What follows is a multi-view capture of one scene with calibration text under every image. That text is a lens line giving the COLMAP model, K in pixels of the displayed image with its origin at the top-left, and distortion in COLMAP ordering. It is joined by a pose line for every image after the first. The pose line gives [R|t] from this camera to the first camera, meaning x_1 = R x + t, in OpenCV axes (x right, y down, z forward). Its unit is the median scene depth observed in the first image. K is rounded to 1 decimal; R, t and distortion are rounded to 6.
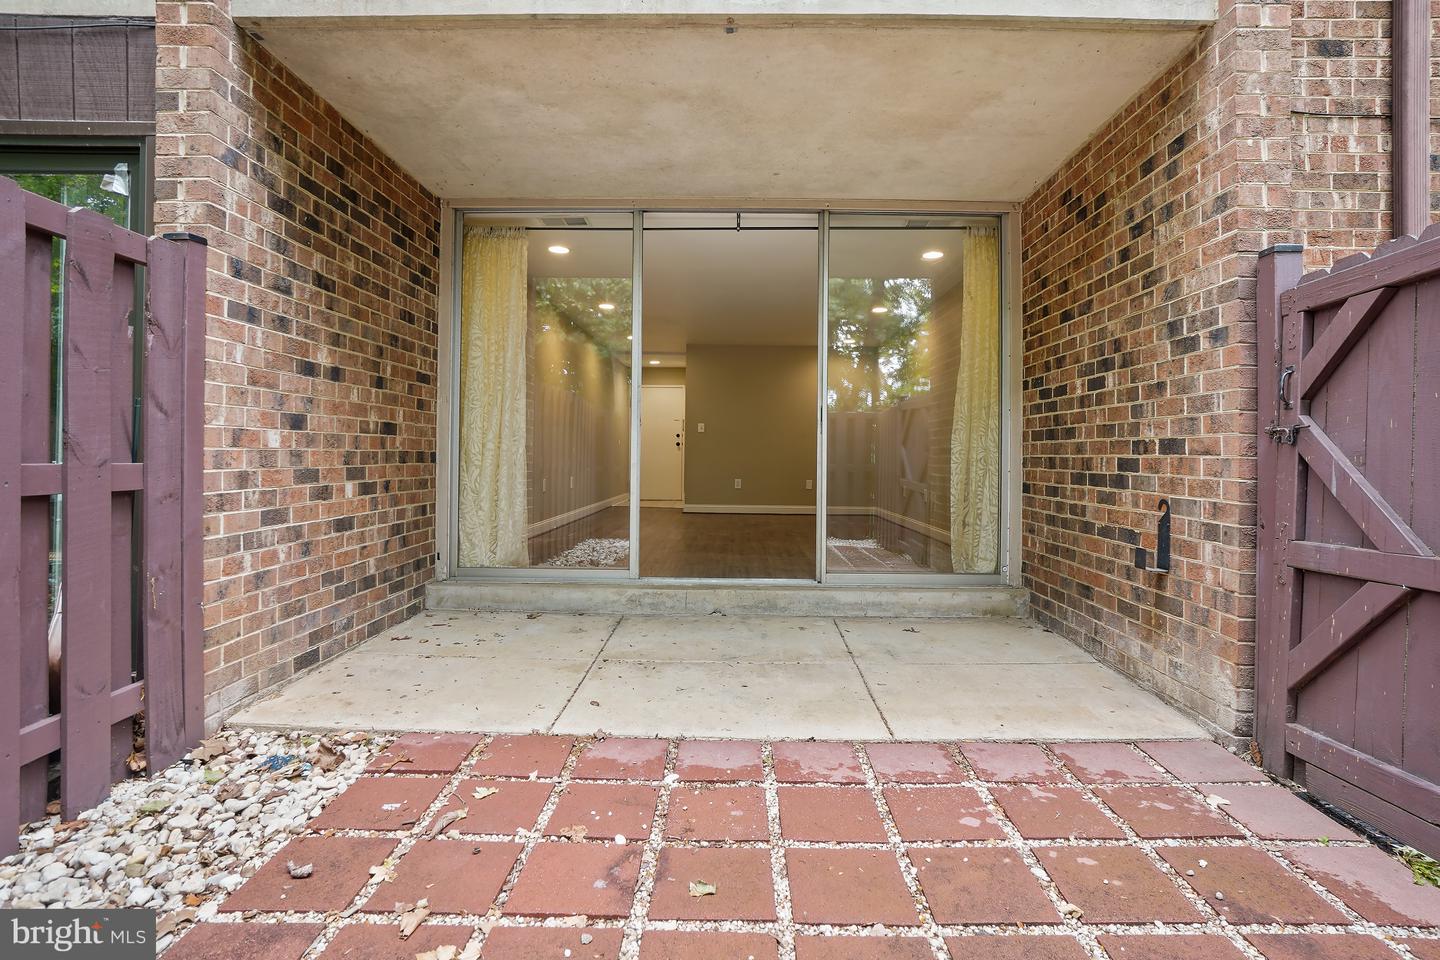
lens RADIAL K [[748.0, 0, 721.2], [0, 748.0, 445.4], [0, 0, 1]] dist [-0.001578, -0.000237]
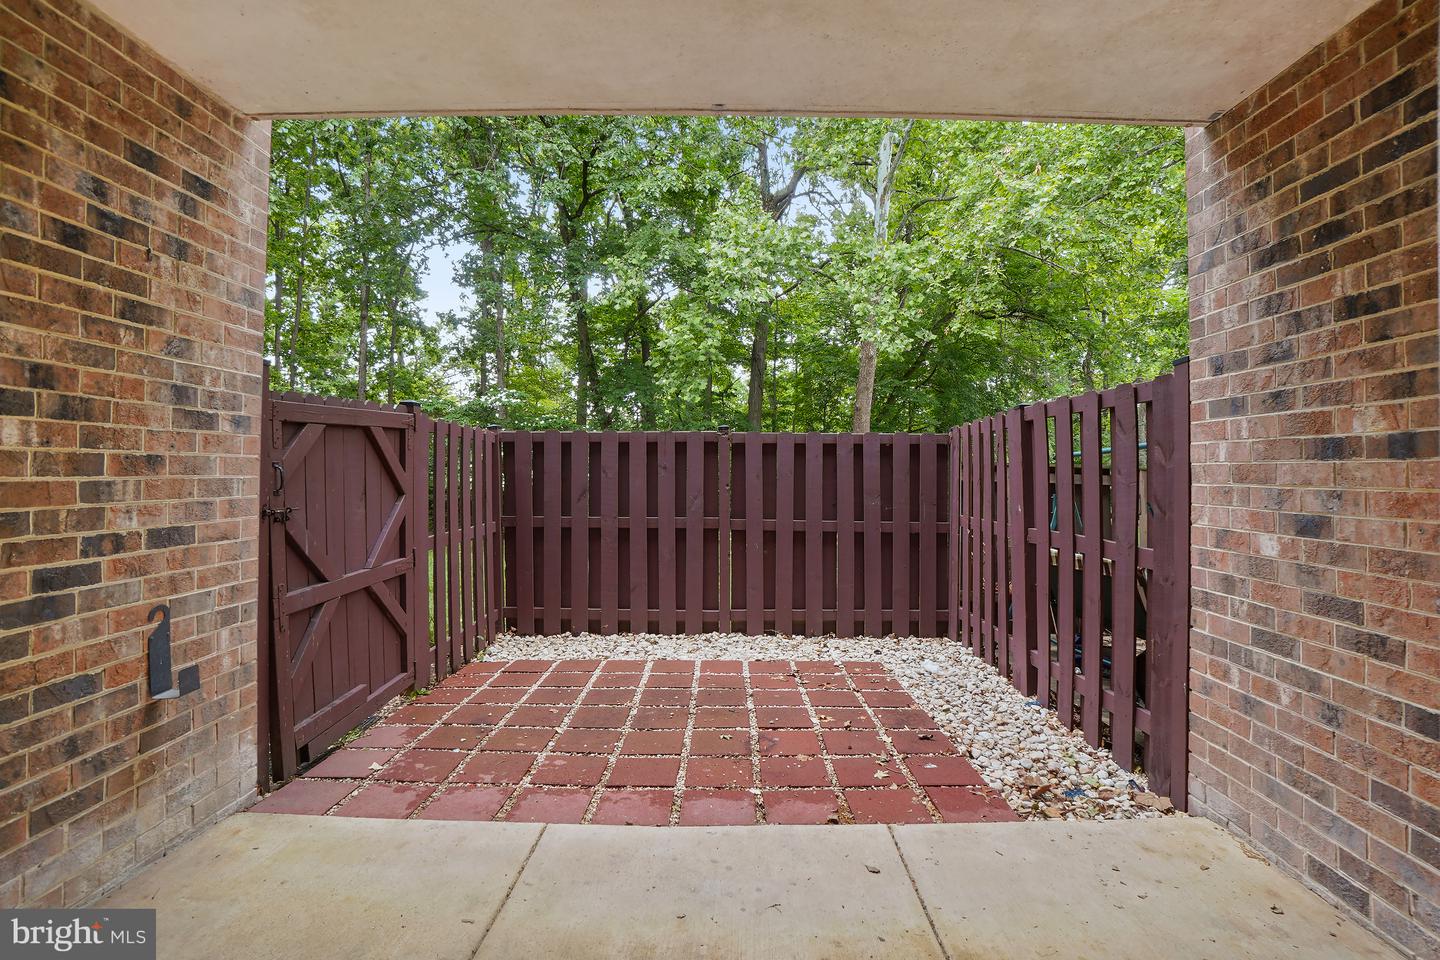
lens RADIAL K [[636.2, 0, 720.0], [0, 636.2, 480.0], [0, 0, 1]] dist [-0.001814, -0.000362]
pose [[-0.999872, -0.015959, -0.000789, 0.003767], [-0.015958, 0.999870, -0.002230, -0.068335], [0.000825, -0.002217, -0.999997, 1.682618]]
